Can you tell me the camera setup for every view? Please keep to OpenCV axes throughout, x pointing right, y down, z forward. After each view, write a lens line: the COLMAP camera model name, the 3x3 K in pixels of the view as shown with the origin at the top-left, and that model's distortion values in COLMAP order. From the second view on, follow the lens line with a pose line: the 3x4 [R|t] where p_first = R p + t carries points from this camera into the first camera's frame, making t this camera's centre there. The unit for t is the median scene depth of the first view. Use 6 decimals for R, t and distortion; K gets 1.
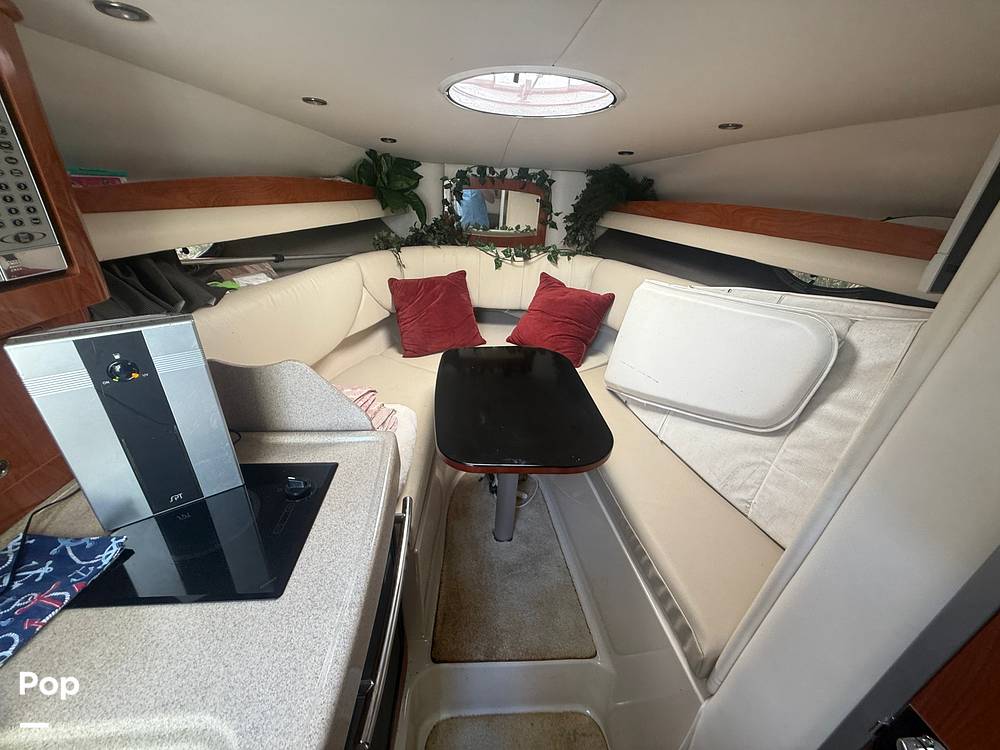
lens RADIAL K [[399.0, 0, 496.9], [0, 399.0, 371.4], [0, 0, 1]] dist [0.000429, 0.000412]
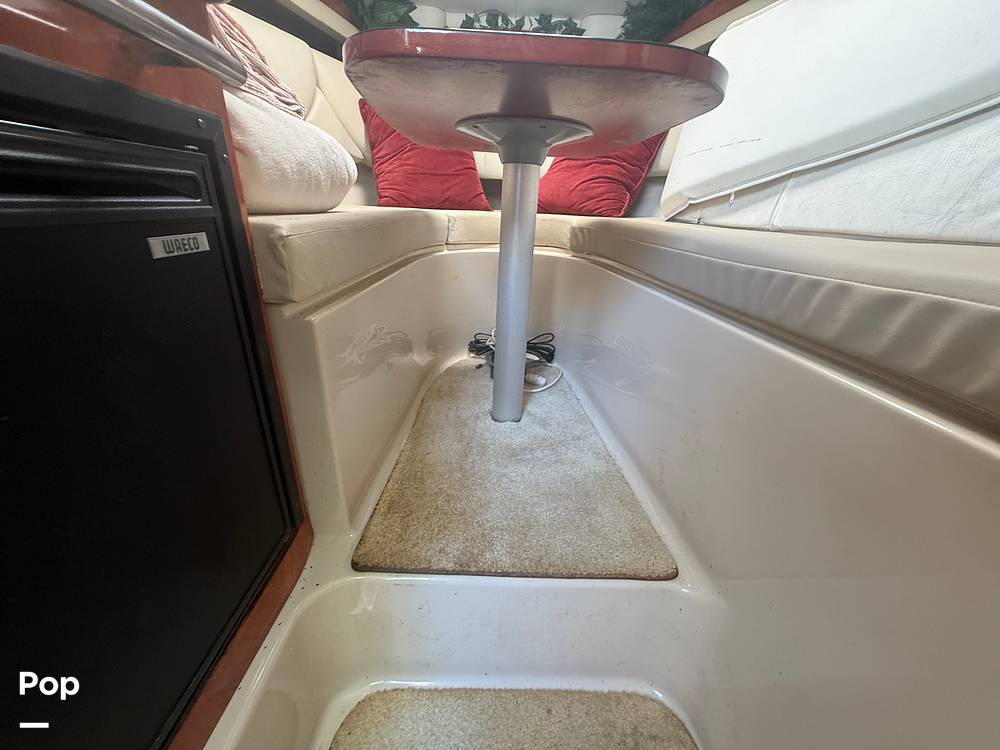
lens RADIAL K [[399.0, 0, 496.8], [0, 399.0, 370.2], [0, 0, 1]] dist [0.000429, 0.000412]
pose [[0.998374, 0.010212, -0.056081, 0.037240], [-0.012297, 0.999241, -0.036968, 0.377876], [0.055661, 0.037598, 0.997742, 0.379853]]
